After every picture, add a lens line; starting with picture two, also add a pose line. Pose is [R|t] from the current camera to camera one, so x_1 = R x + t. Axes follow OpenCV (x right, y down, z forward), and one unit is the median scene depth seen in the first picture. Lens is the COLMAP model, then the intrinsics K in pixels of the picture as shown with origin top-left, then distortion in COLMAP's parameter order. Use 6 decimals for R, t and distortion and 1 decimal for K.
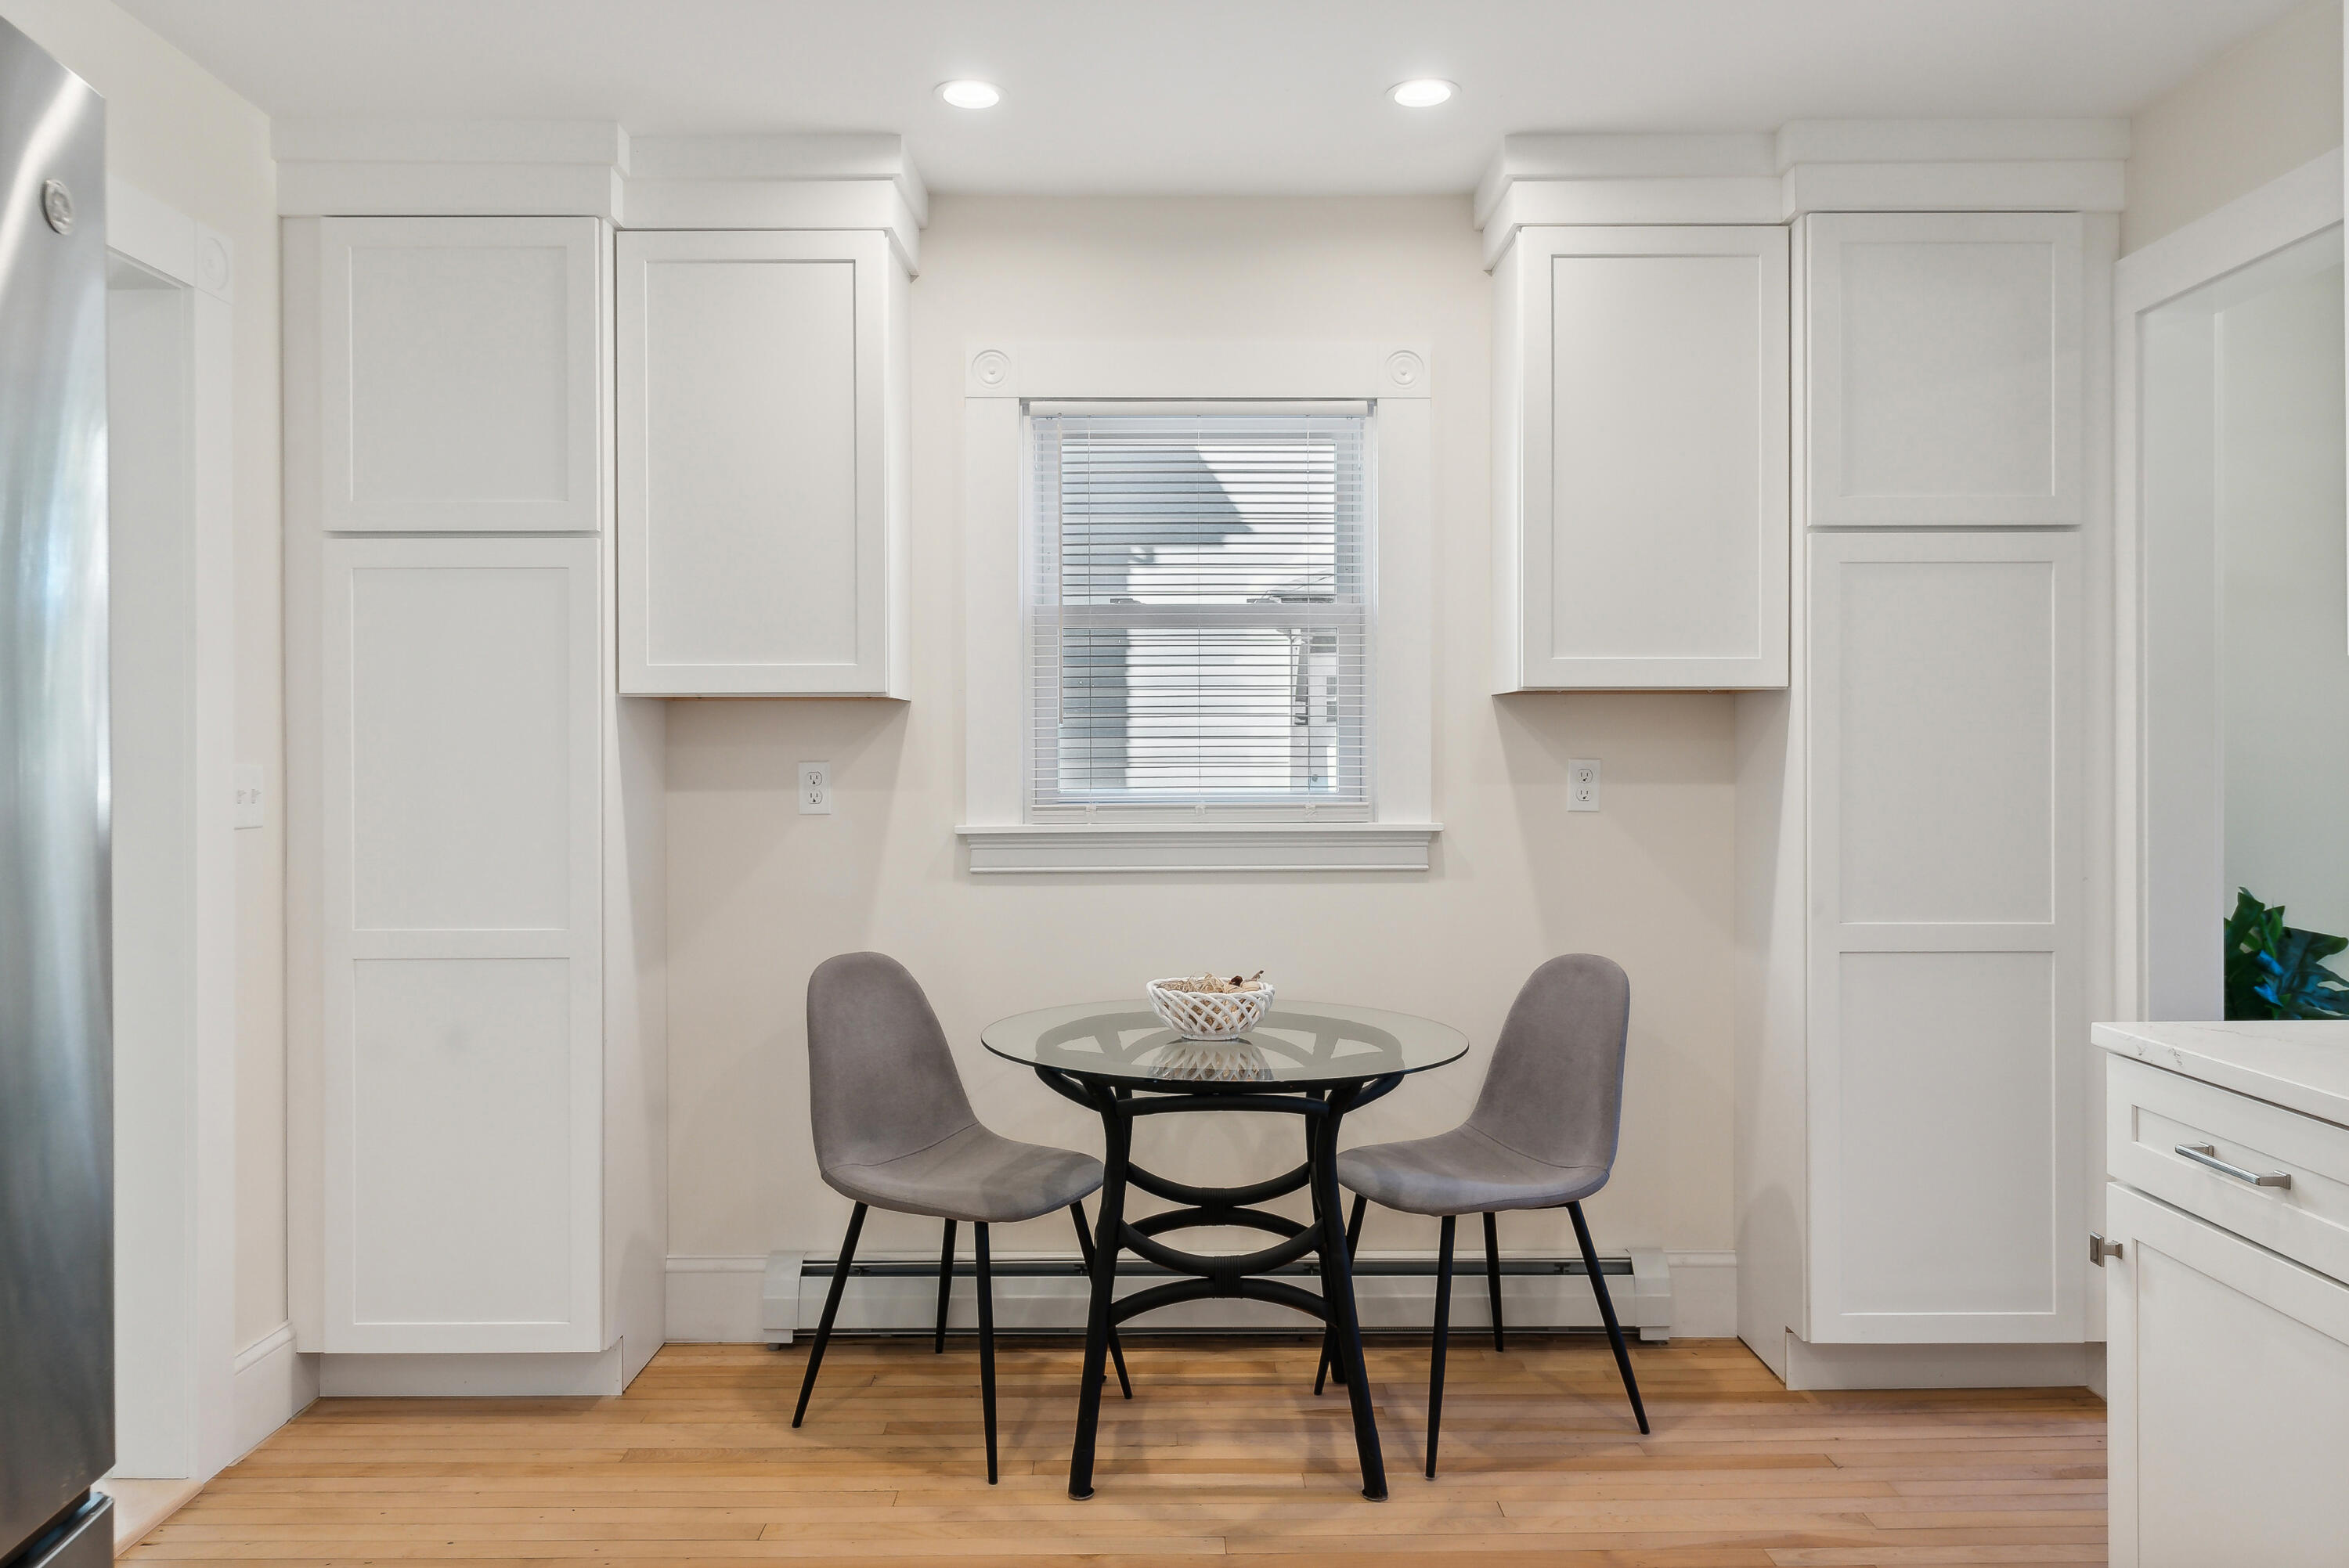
lens RADIAL K [[1641.7, 0, 1178.8], [0, 1641.7, 762.8], [0, 0, 1]] dist [0.008500, 0.002993]
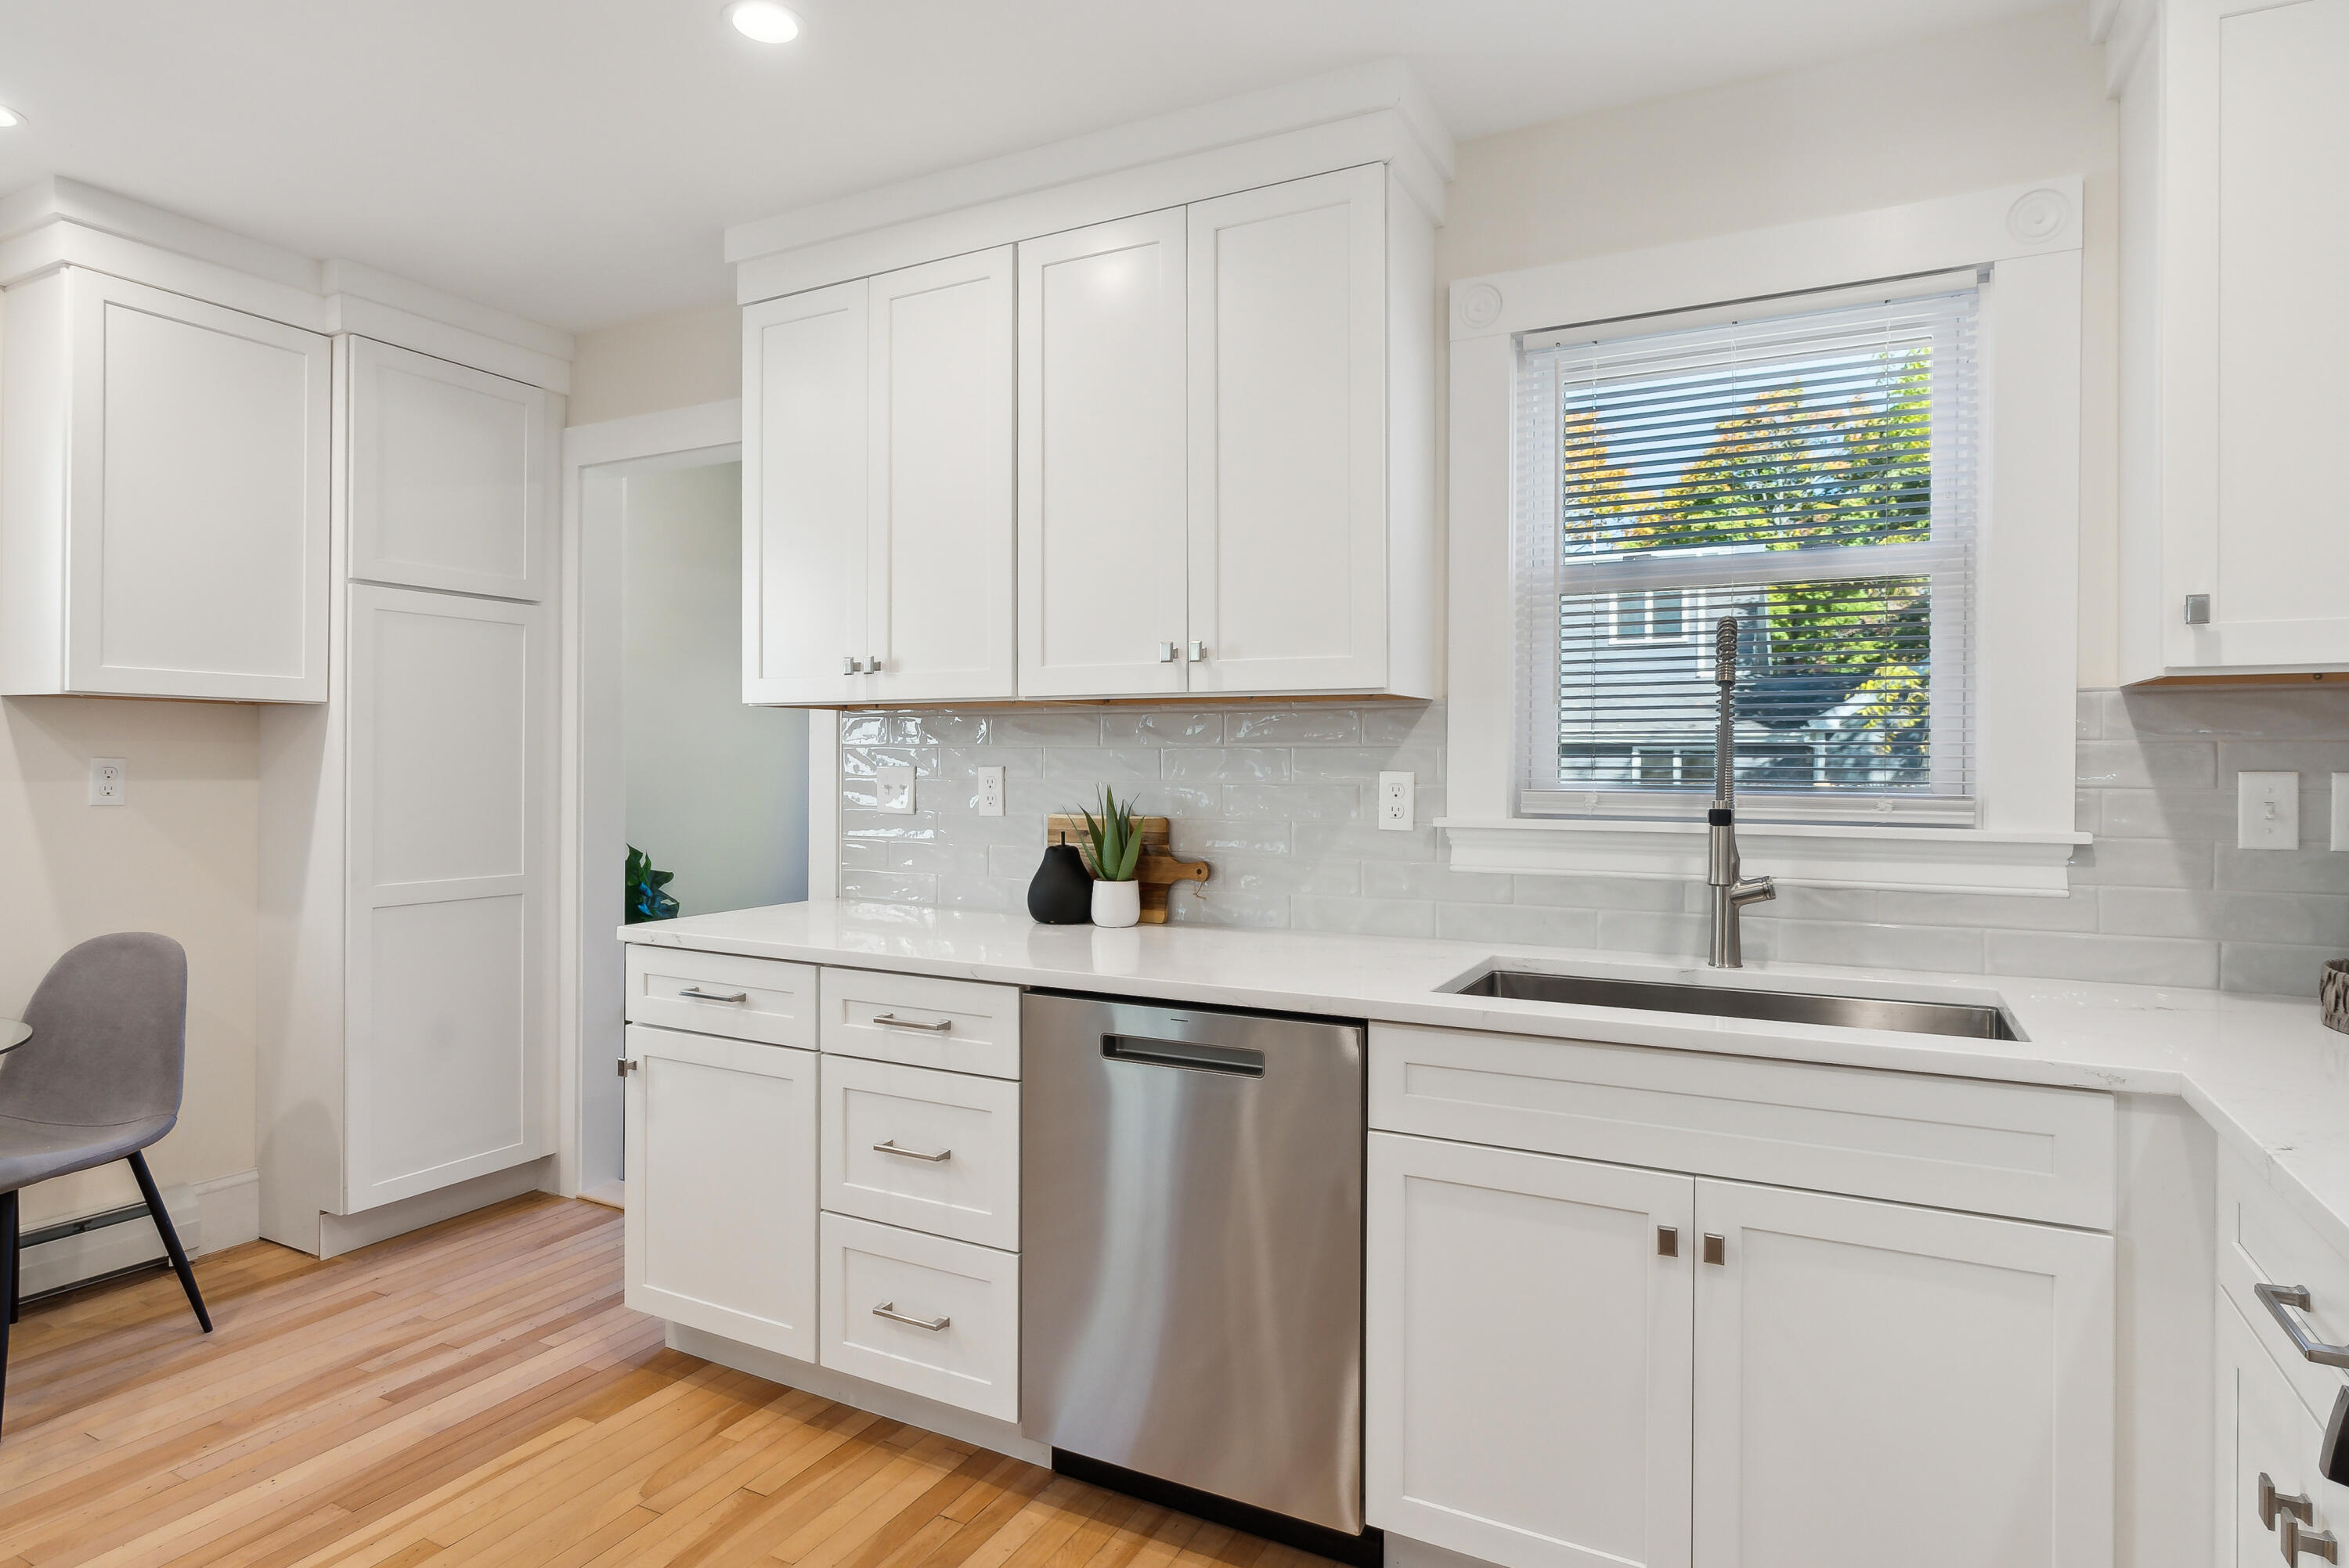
lens RADIAL K [[1277.1, 0, 1174.2], [0, 1277.1, 771.8], [0, 0, 1]] dist [-0.004675, 0.000959]
pose [[0.473870, -0.000203, 0.880595, -0.187564], [-0.003518, 0.999992, 0.002124, 0.002839], [-0.880588, -0.004105, 0.473865, -0.037162]]
